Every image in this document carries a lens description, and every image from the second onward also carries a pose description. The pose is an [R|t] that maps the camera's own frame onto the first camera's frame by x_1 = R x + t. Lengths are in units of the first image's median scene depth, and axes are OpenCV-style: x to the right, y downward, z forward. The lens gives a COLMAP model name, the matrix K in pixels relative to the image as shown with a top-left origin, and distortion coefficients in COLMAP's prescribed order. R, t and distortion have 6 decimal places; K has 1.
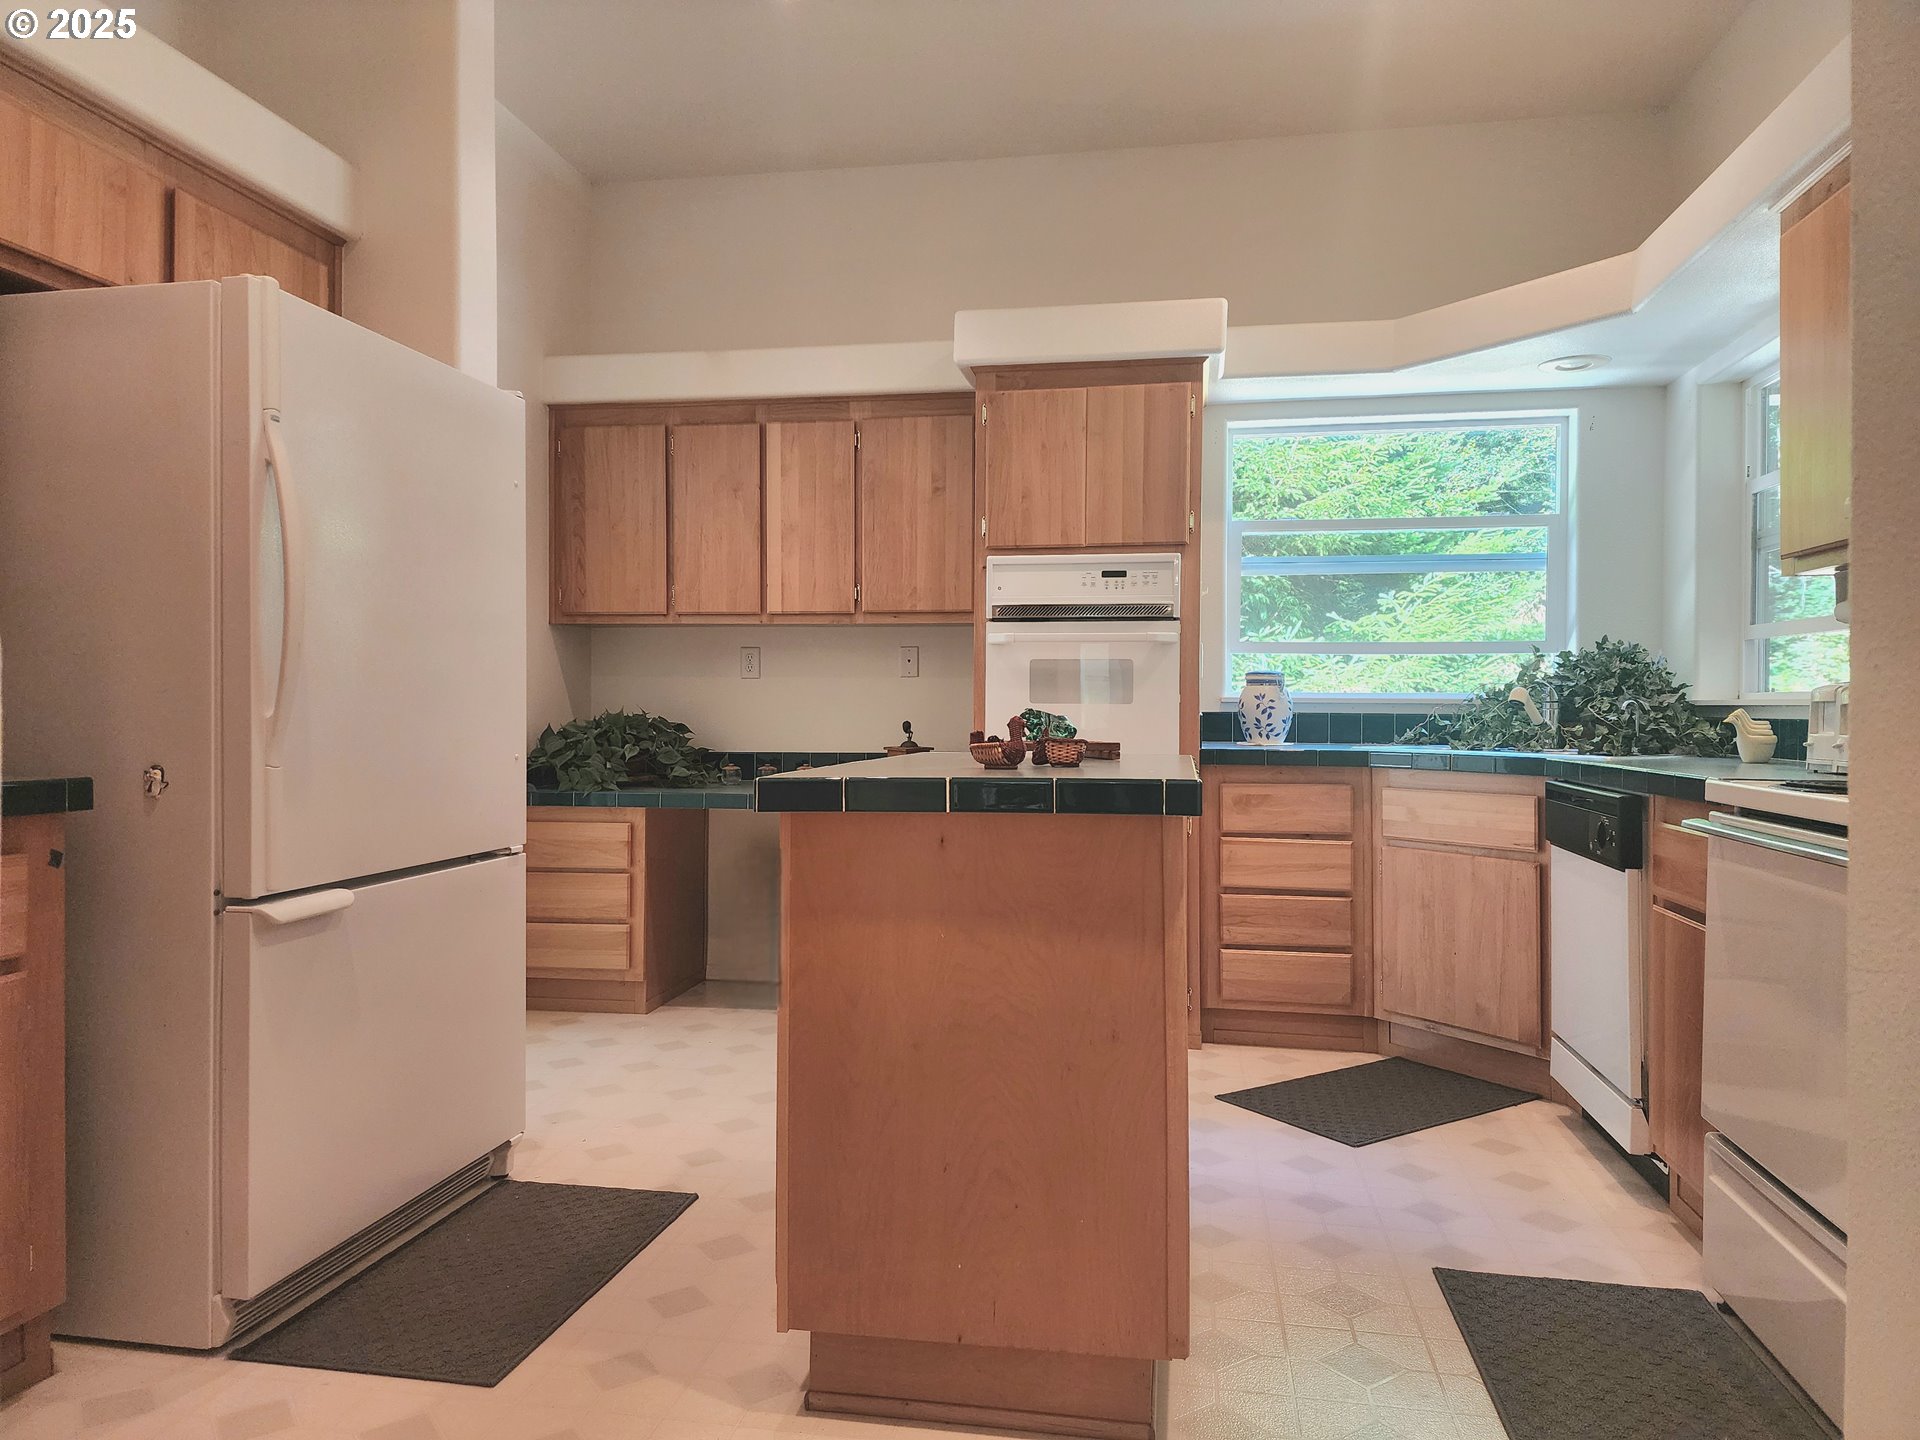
lens RADIAL K [[1296.1, 0, 967.3], [0, 1296.1, 722.3], [0, 0, 1]] dist [0.095069, -0.110851]
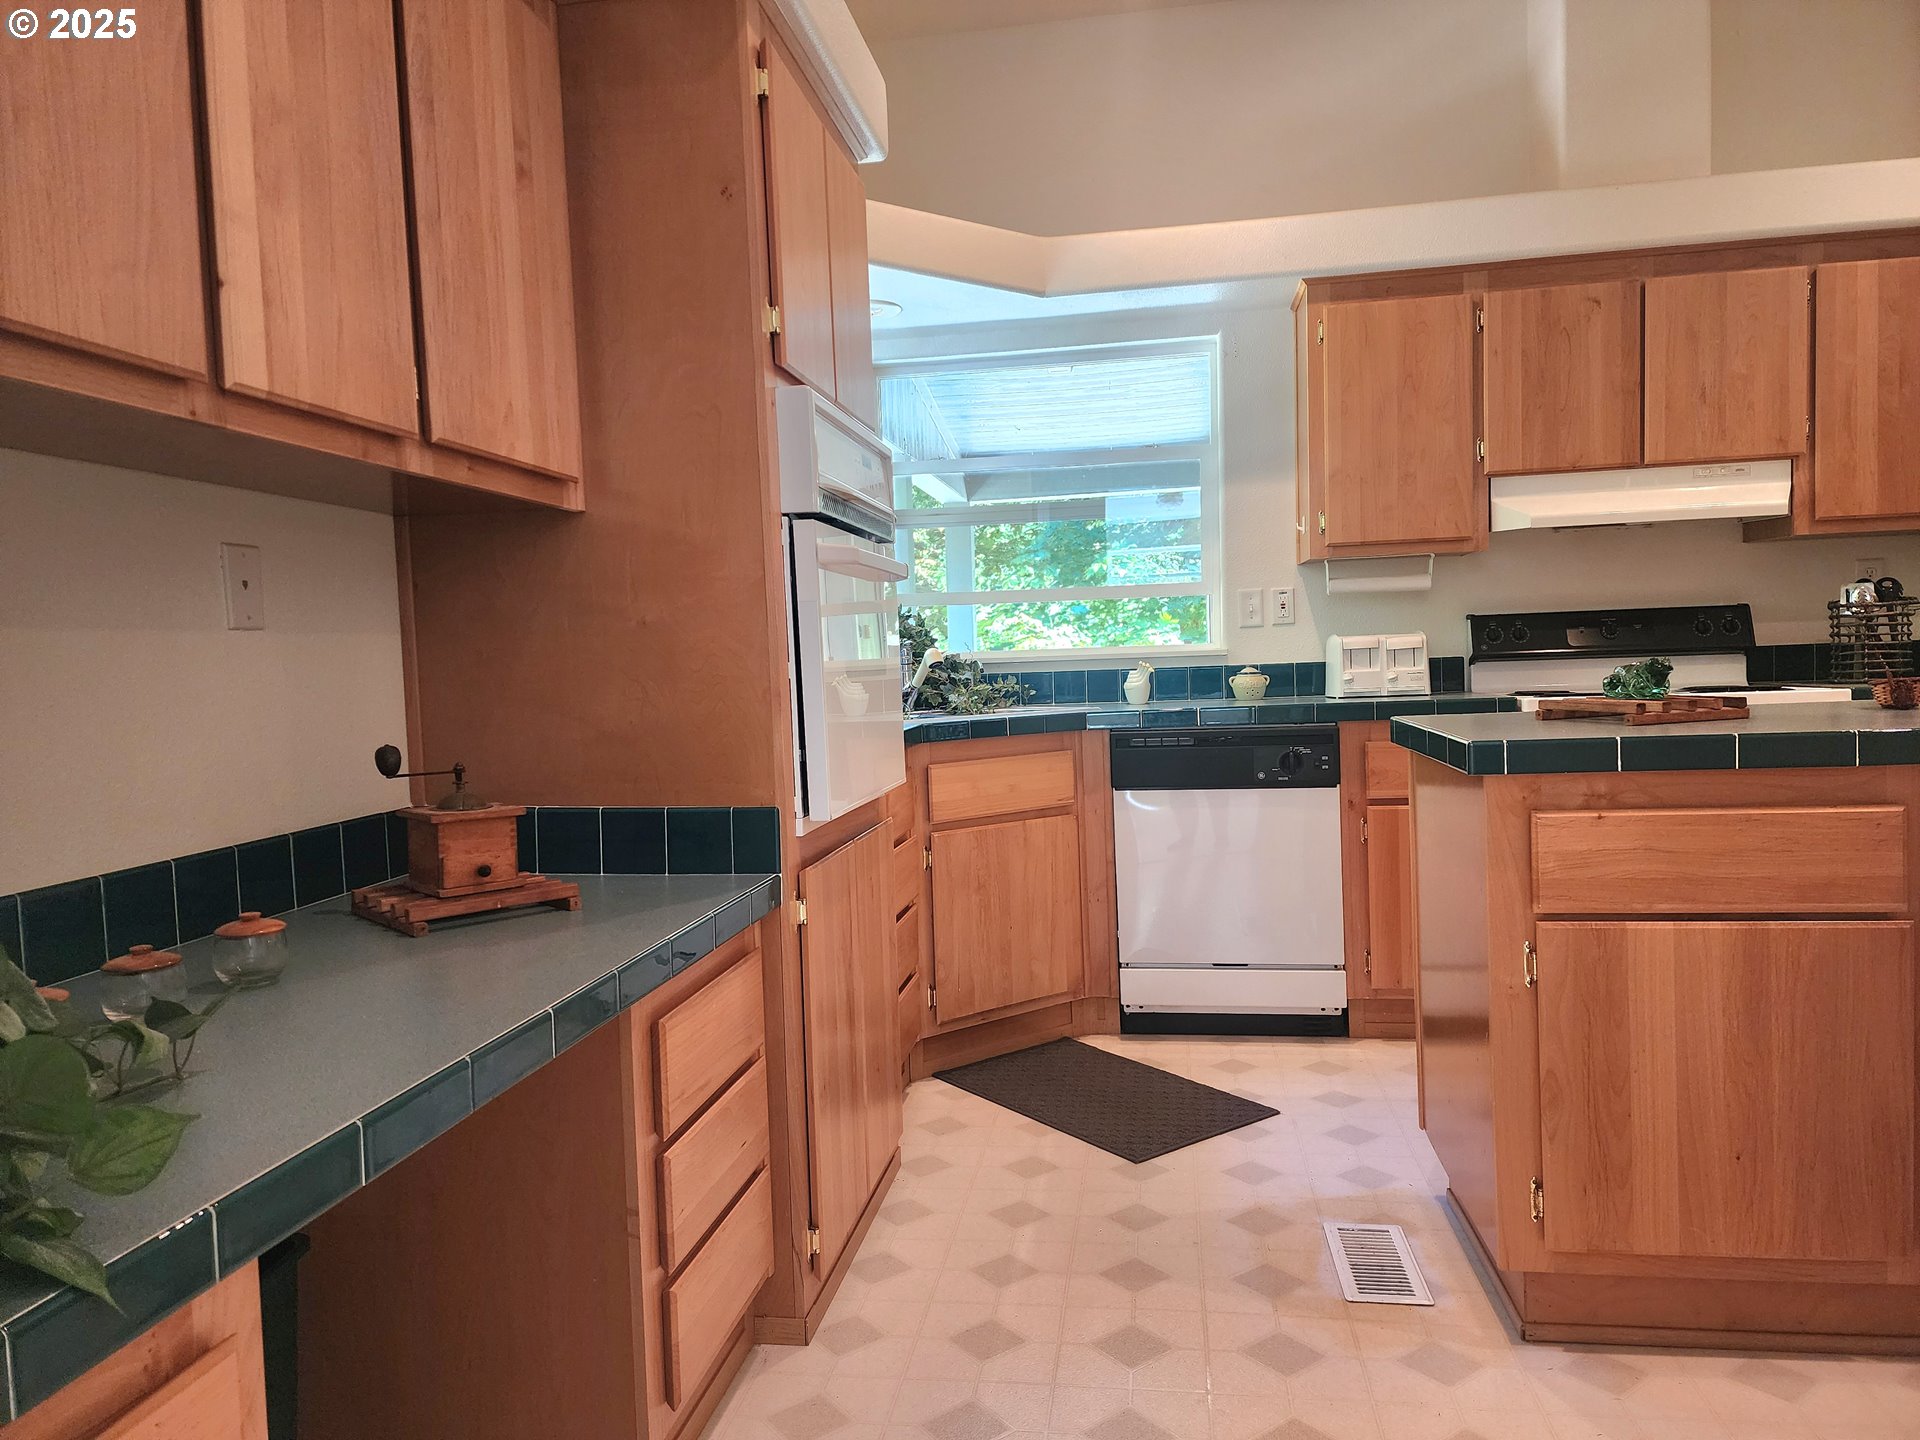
lens RADIAL K [[1296.1, 0, 967.3], [0, 1296.1, 722.3], [0, 0, 1]] dist [0.095069, -0.110851]
pose [[-0.024509, -0.057840, 0.998025, -0.546967], [0.050350, 0.996986, 0.059016, -0.026032], [-0.998431, 0.051697, -0.021523, 1.053012]]
